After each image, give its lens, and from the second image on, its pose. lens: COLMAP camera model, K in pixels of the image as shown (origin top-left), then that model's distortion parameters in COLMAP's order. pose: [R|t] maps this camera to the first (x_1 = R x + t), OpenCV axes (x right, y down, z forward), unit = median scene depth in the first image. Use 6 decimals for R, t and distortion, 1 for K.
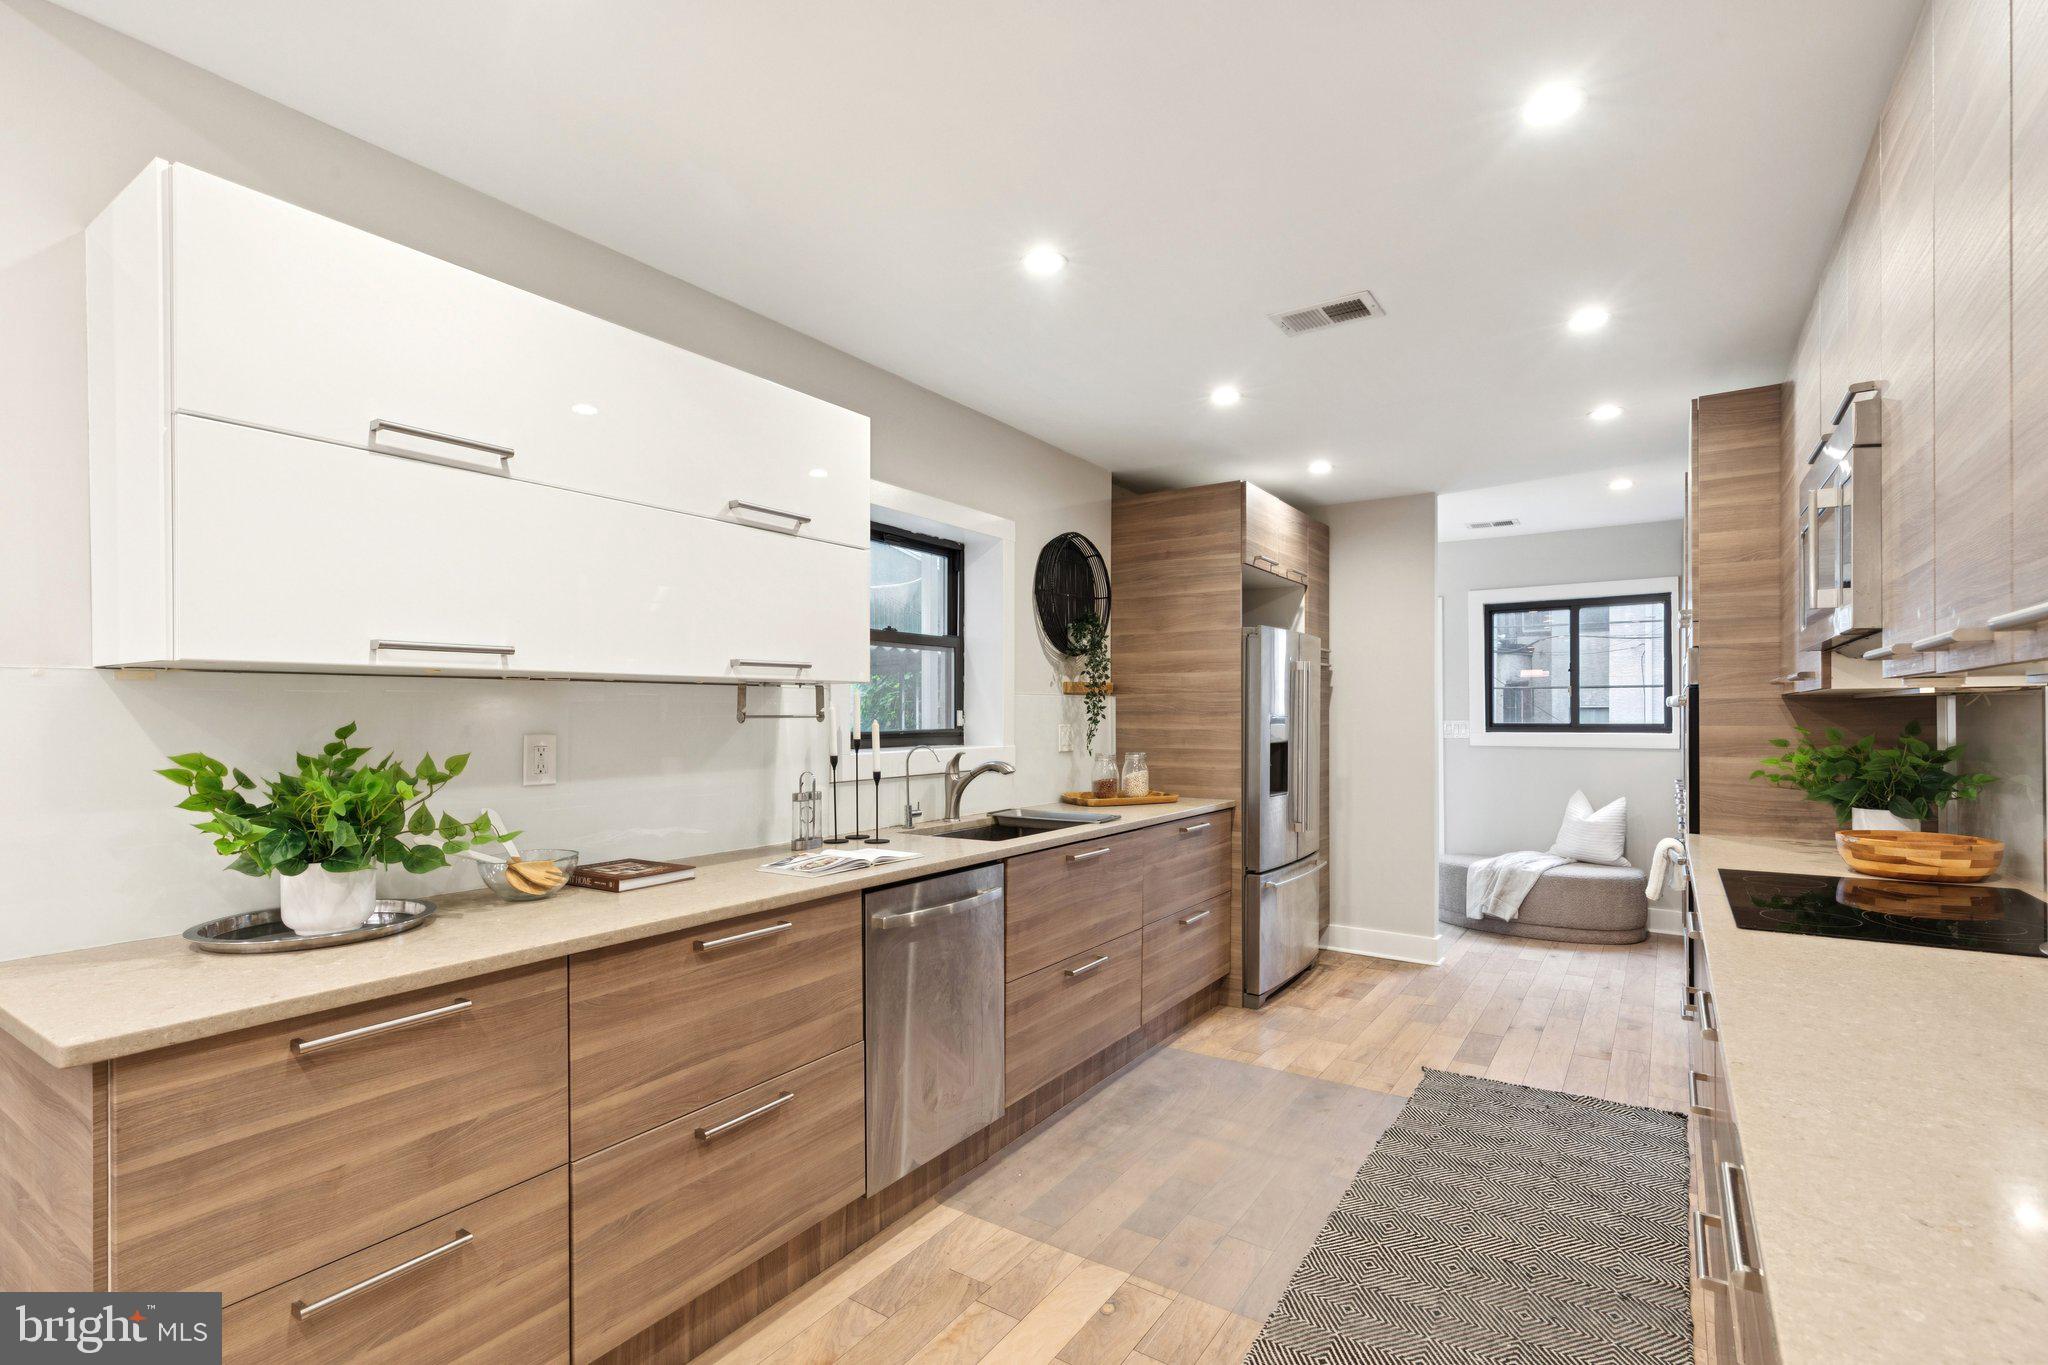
lens RADIAL K [[940.0, 0, 1030.8], [0, 940.0, 720.9], [0, 0, 1]] dist [0.011580, -0.000147]
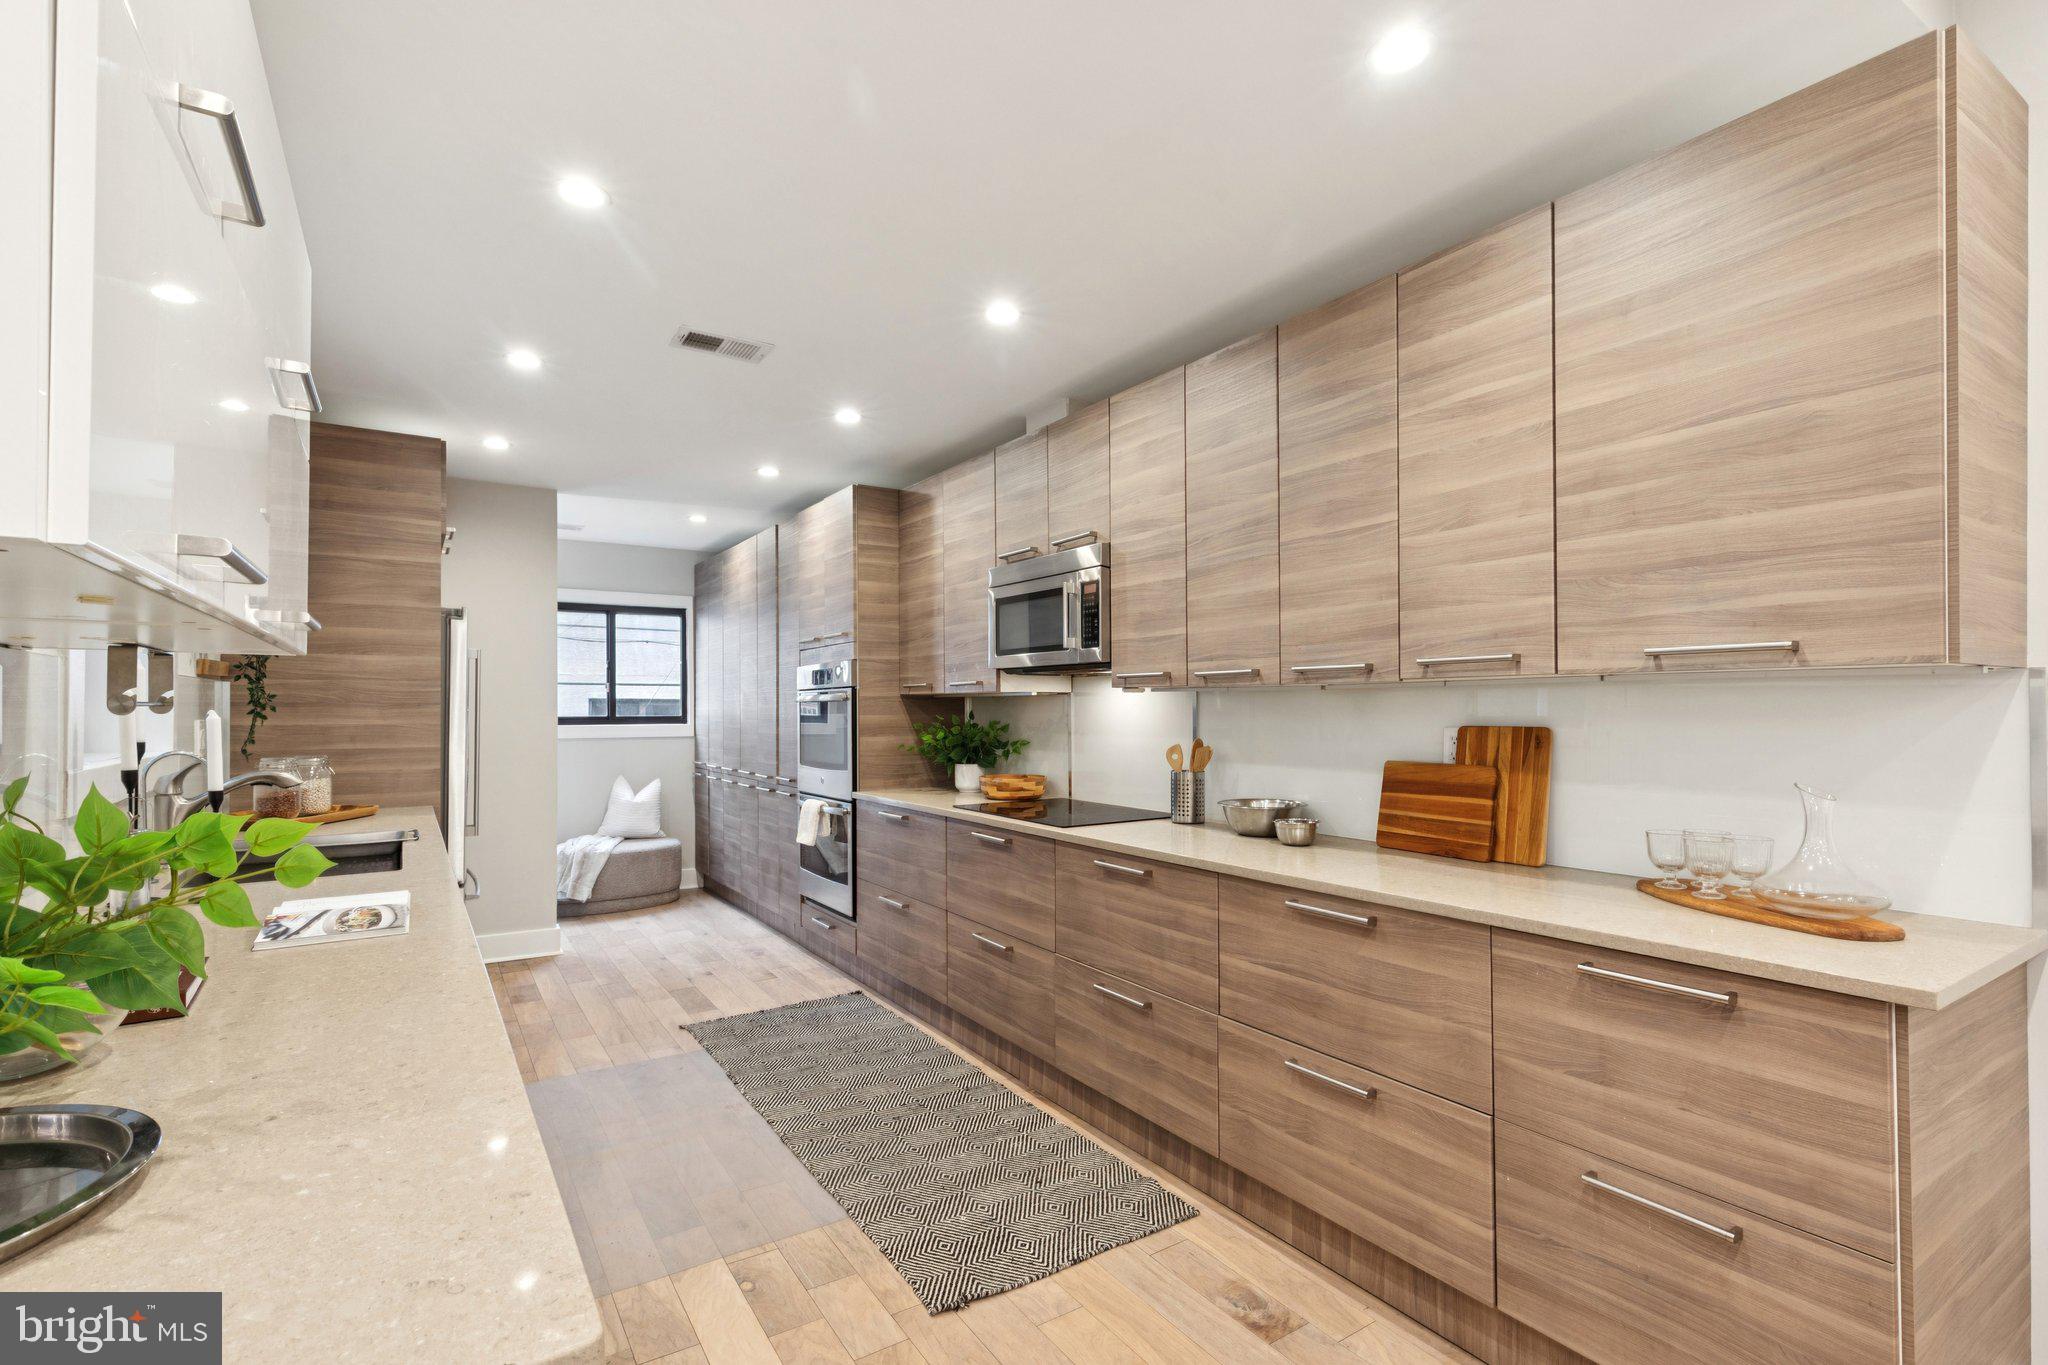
lens RADIAL K [[945.6, 0, 1021.6], [0, 945.6, 706.0], [0, 0, 1]] dist [0.003493, -0.000566]
pose [[0.393967, 0.004792, 0.919112, -0.456130], [0.006228, 0.999950, -0.007883, 0.003549], [-0.919103, 0.008830, 0.393918, 0.195629]]
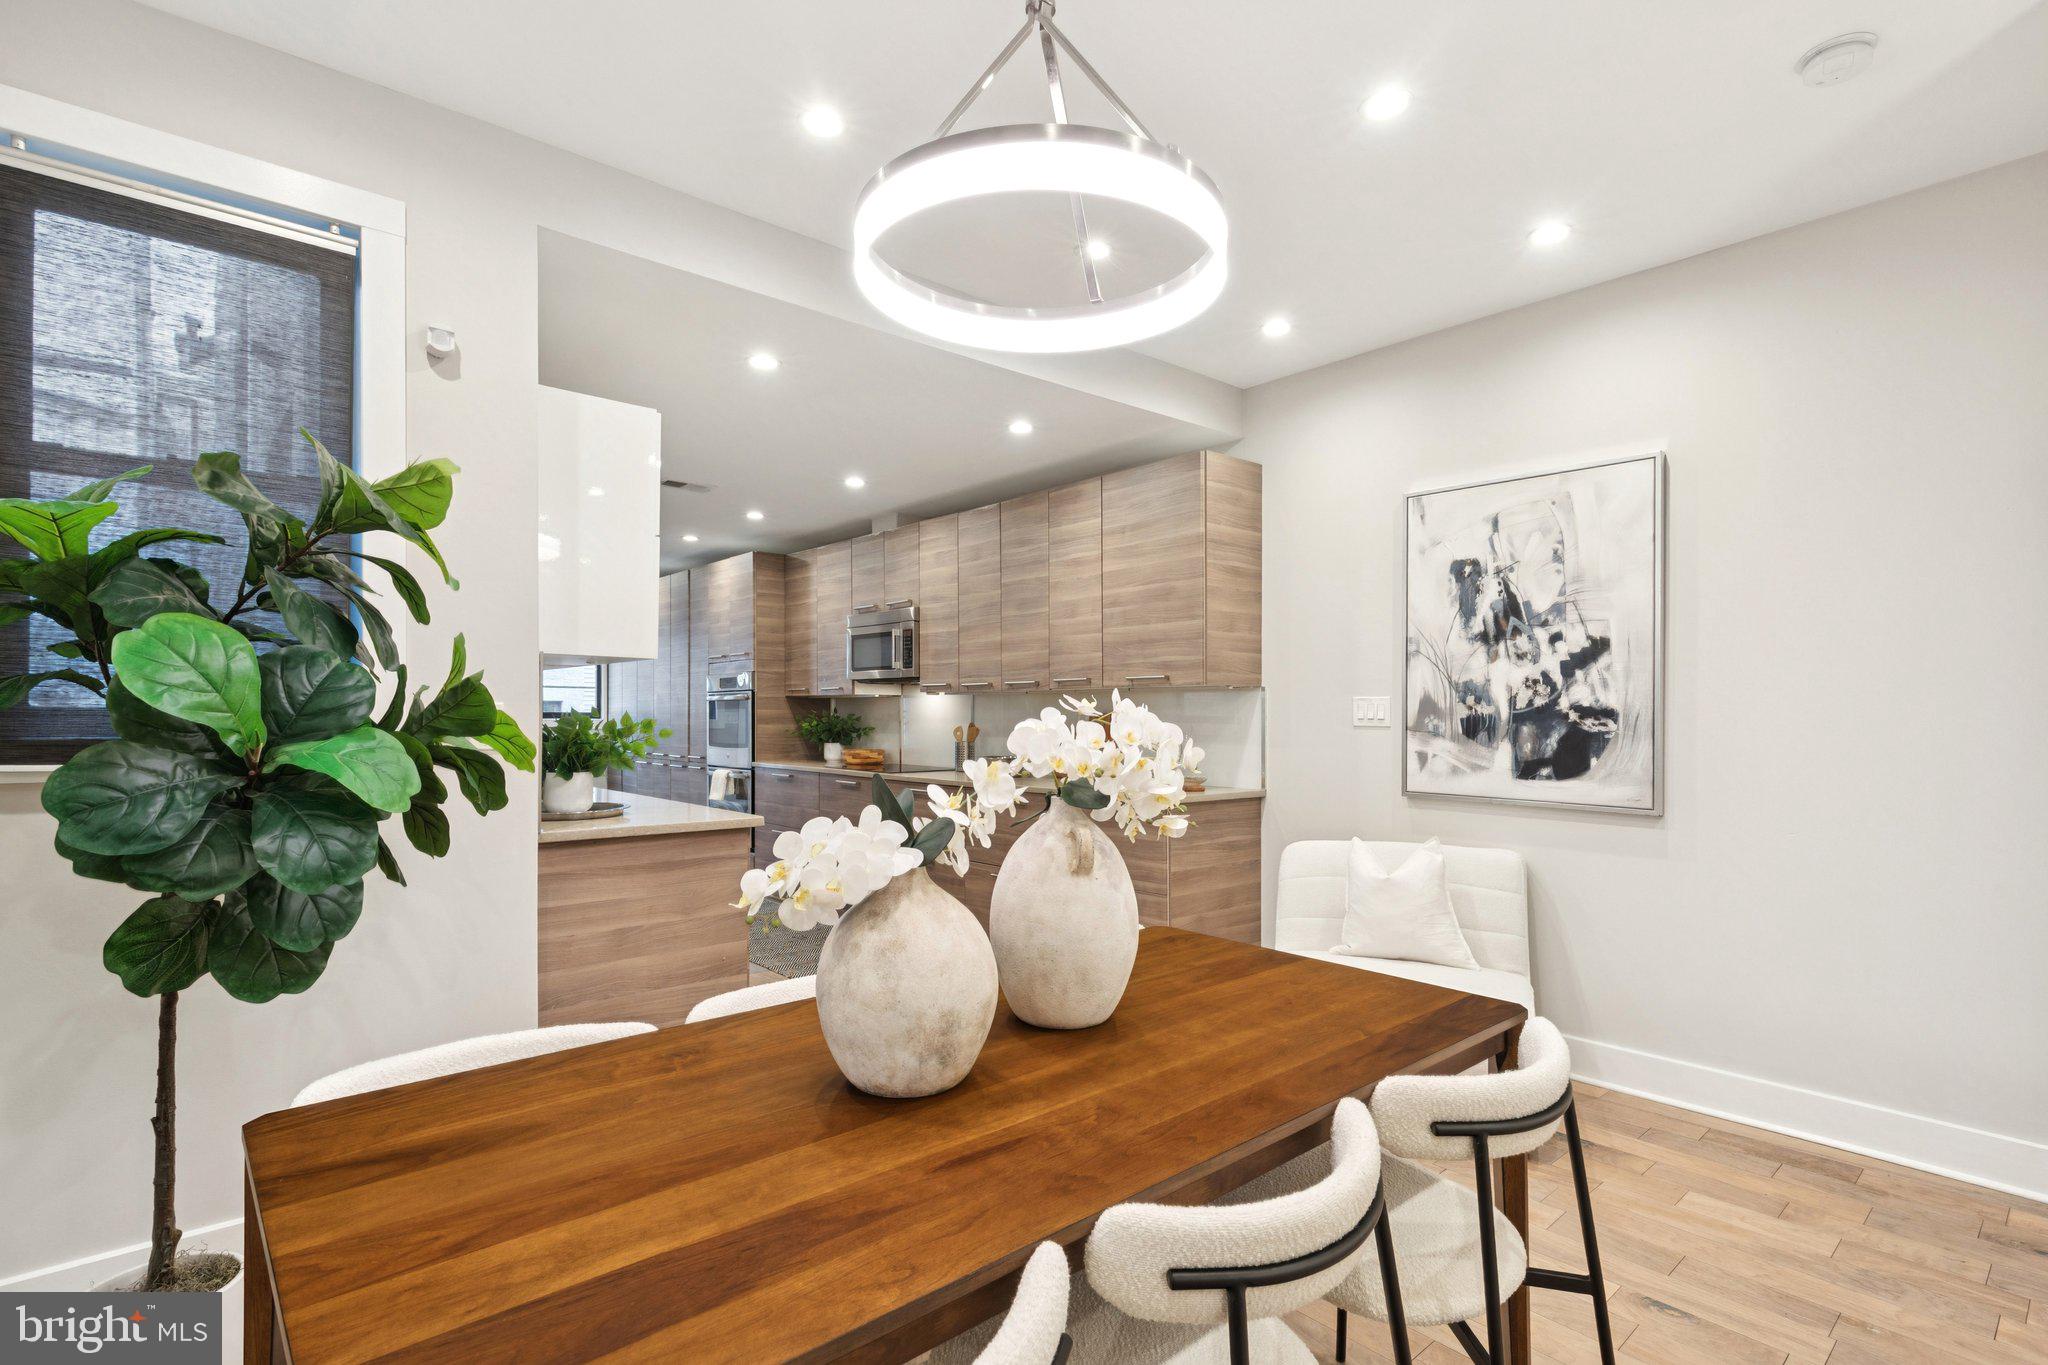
lens RADIAL K [[982.9, 0, 1044.3], [0, 982.9, 720.5], [0, 0, 1]] dist [0.001829, -0.000173]
pose [[0.244563, 0.000980, 0.969633, -1.112322], [0.000149, 0.999999, -0.001048, 0.028038], [-0.969633, 0.000401, 0.244562, -0.124473]]
